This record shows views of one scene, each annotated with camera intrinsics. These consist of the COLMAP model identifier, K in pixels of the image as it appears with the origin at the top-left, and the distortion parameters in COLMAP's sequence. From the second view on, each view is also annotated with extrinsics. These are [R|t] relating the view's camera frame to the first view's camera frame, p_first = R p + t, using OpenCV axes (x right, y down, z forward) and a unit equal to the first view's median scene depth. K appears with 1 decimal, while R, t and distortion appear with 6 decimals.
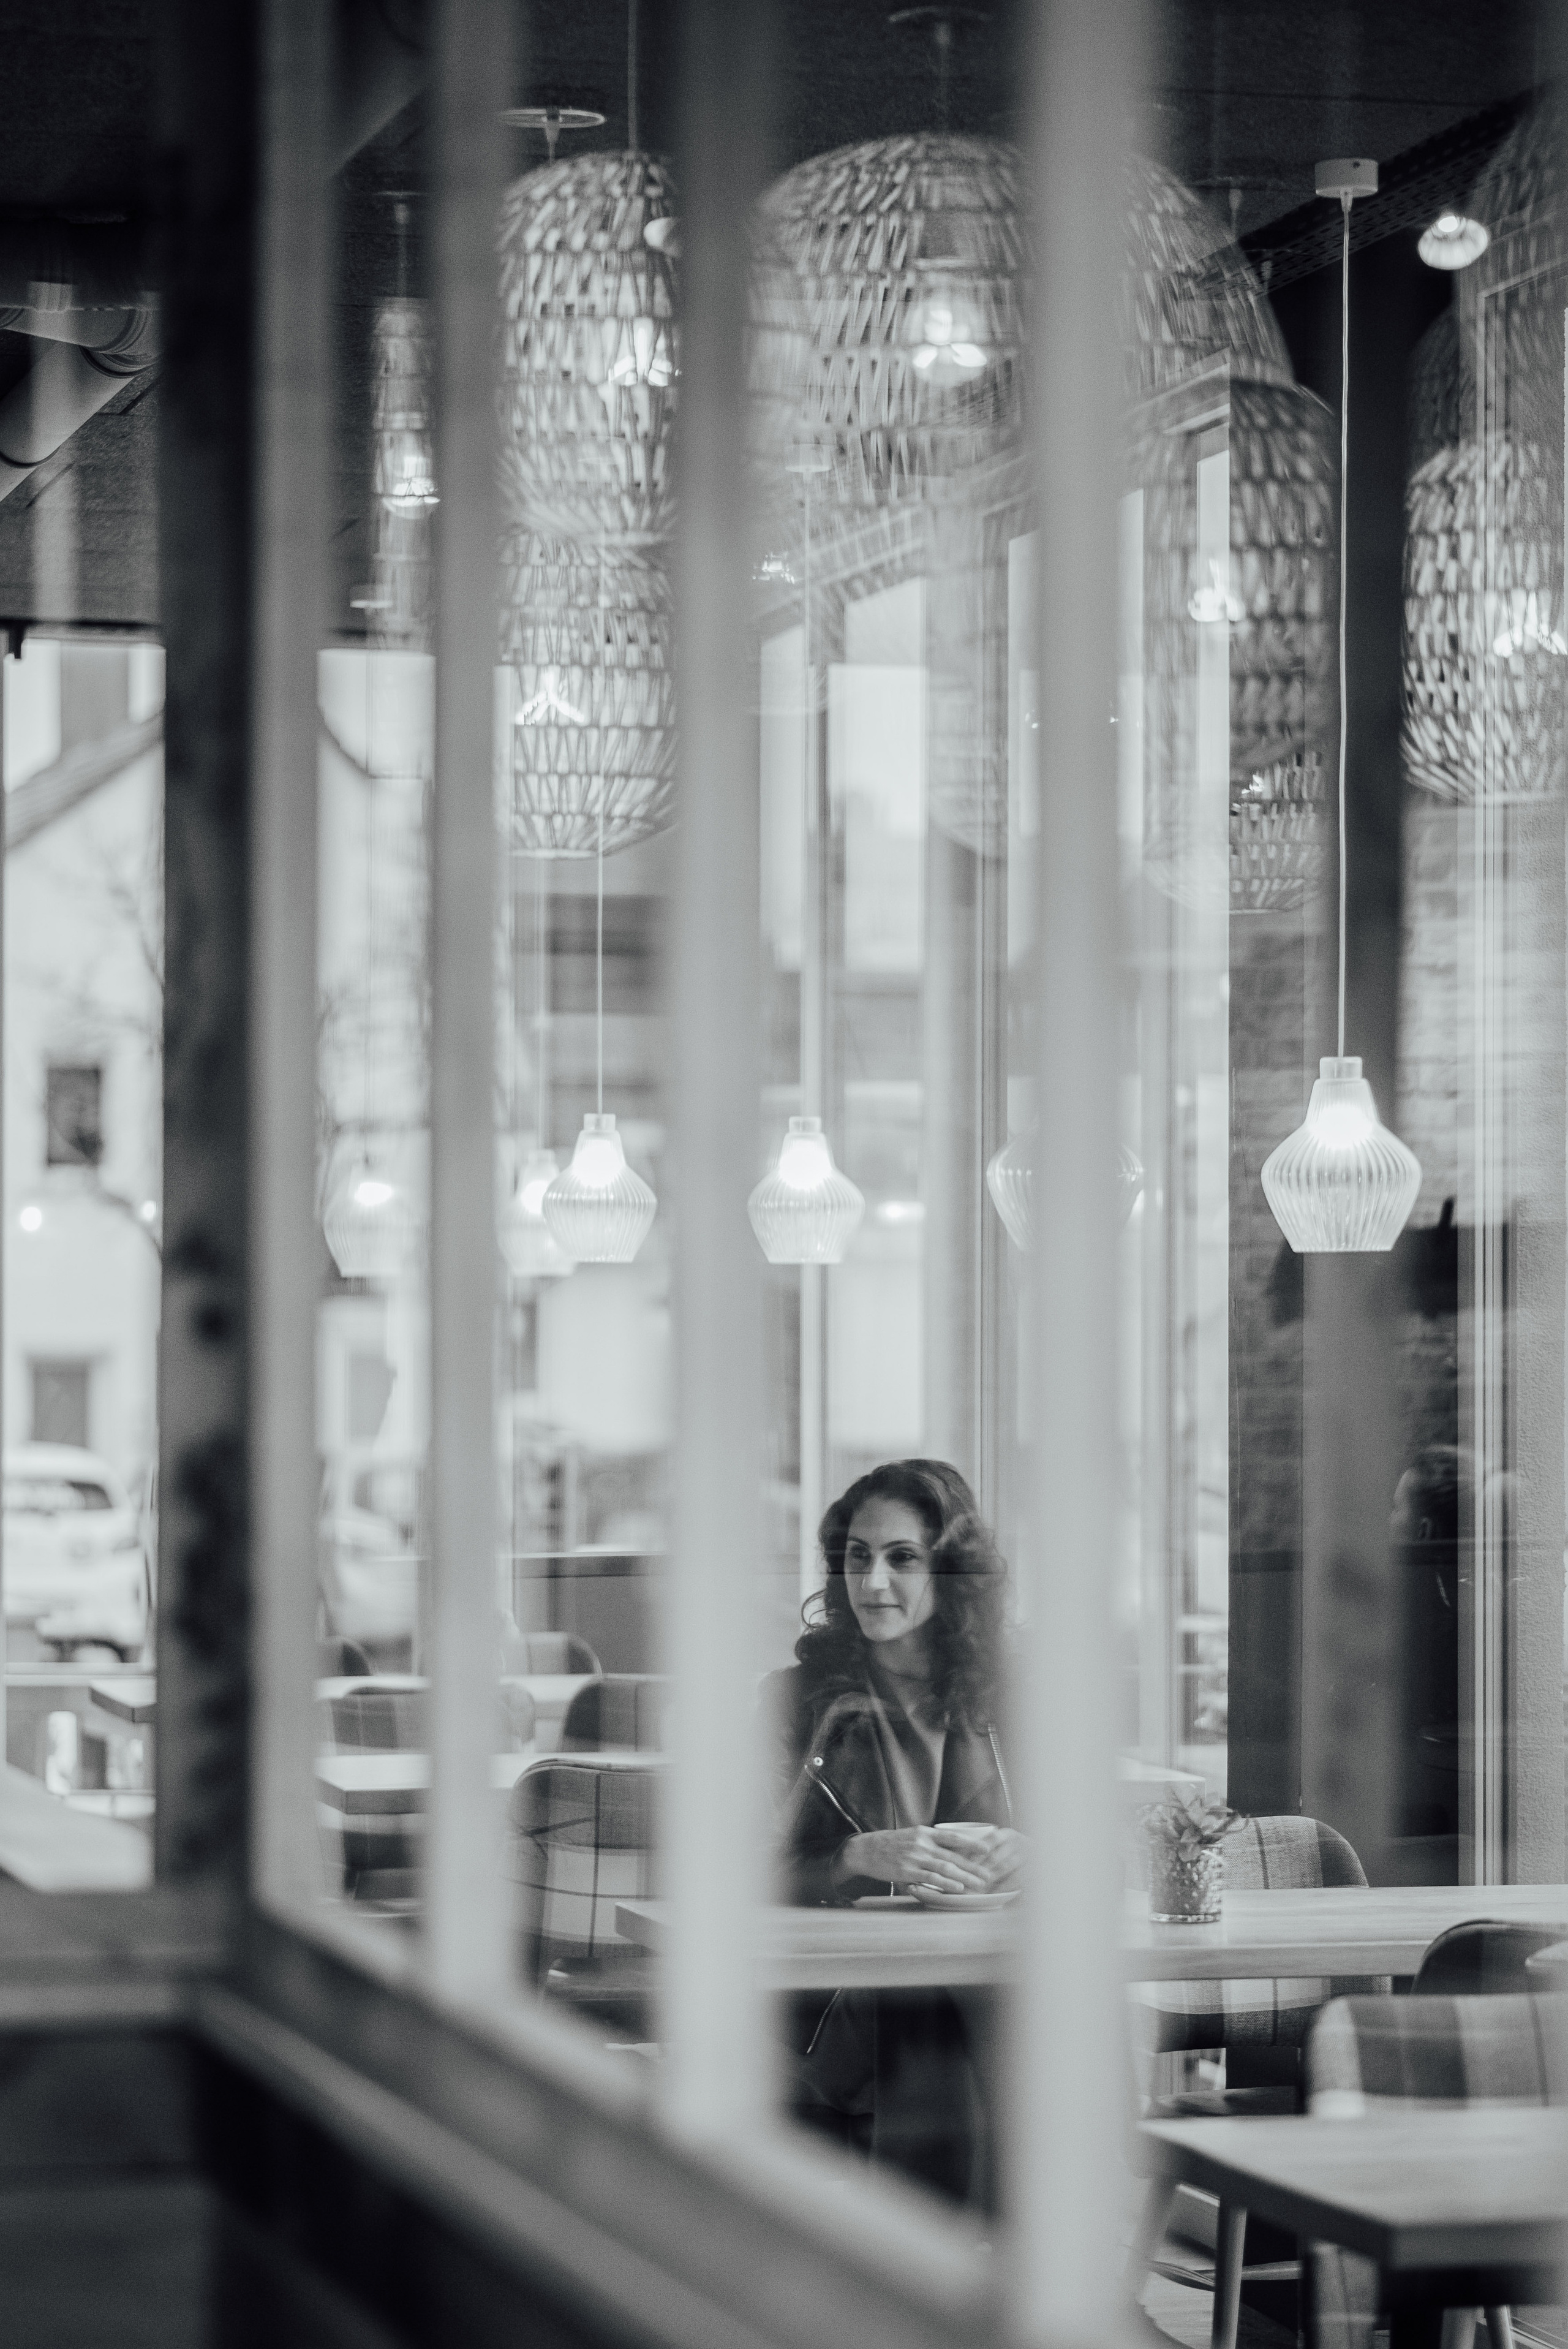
lens RADIAL K [[6154.7, 0, 661.5], [0, 6154.7, 1175.1], [0, 0, 1]] dist [-0.025243, -1.299086]
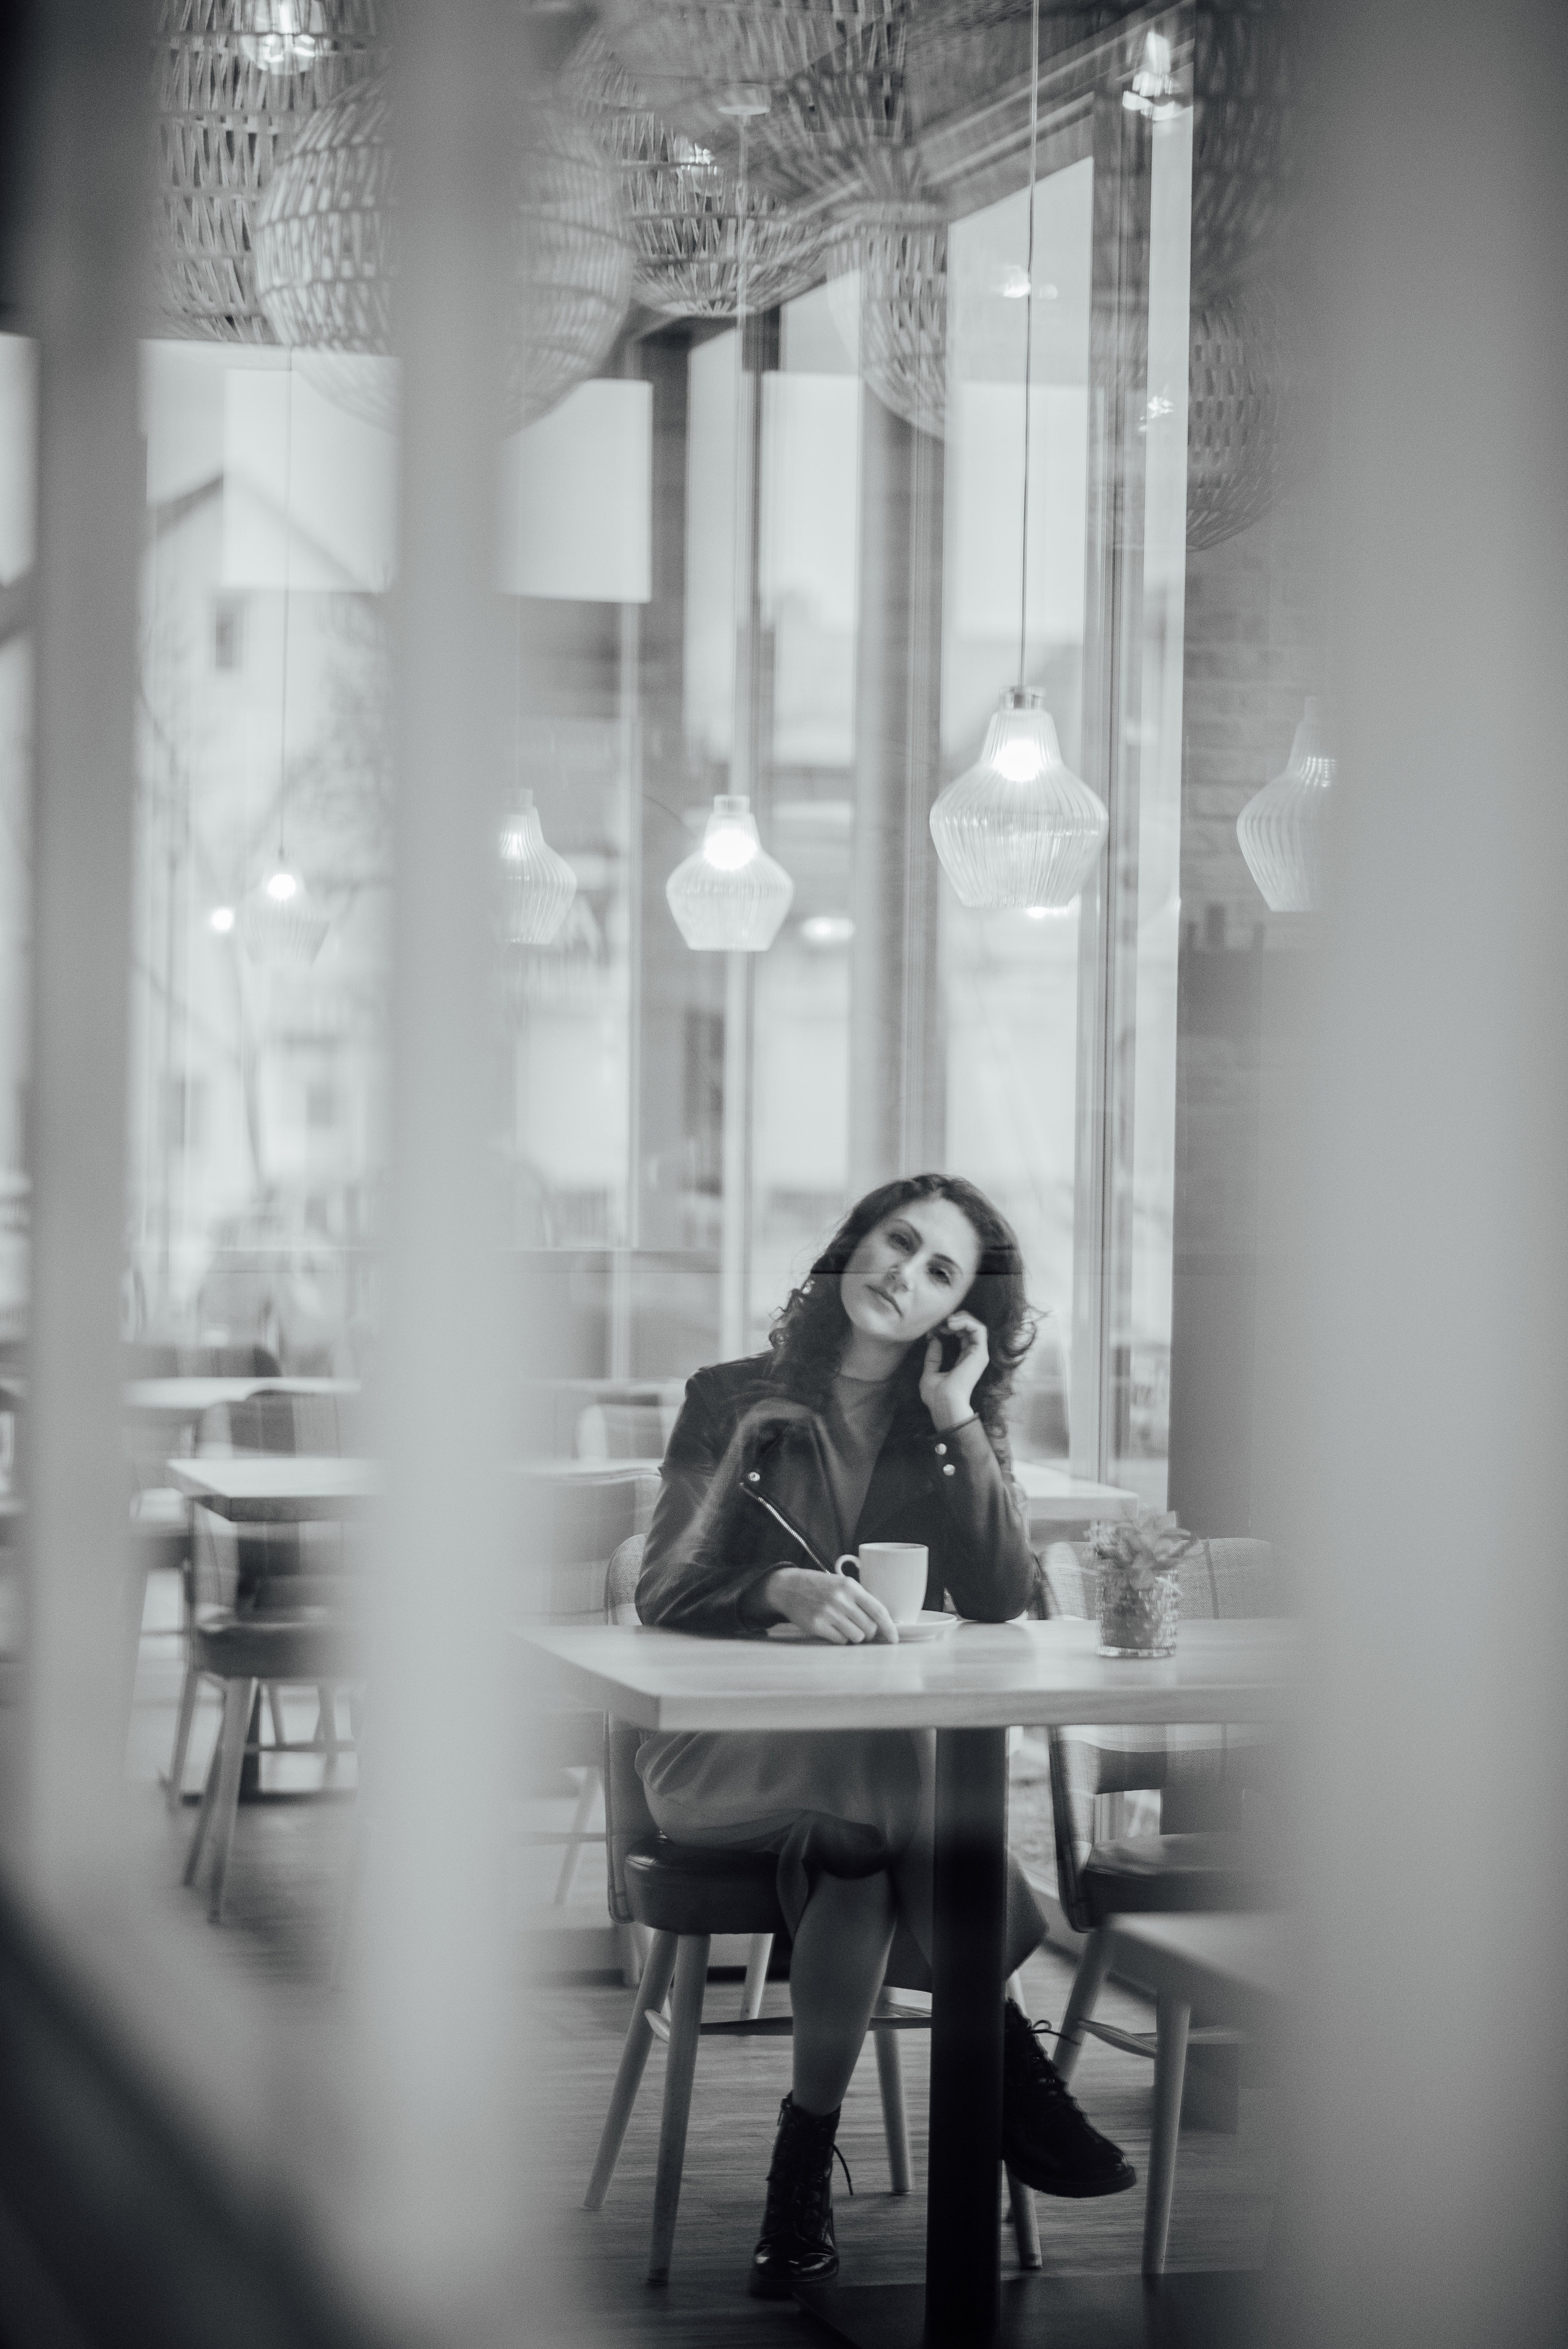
lens RADIAL K [[5514.6, 0, 784.0], [0, 5514.6, 1174.5], [0, 0, 1]] dist [-0.006991, 0.737308]
pose [[0.999344, 0.014981, 0.032964, 0.005438], [-0.016334, 0.999018, 0.041185, 0.016783], [-0.032314, -0.041696, 0.998608, 0.179087]]
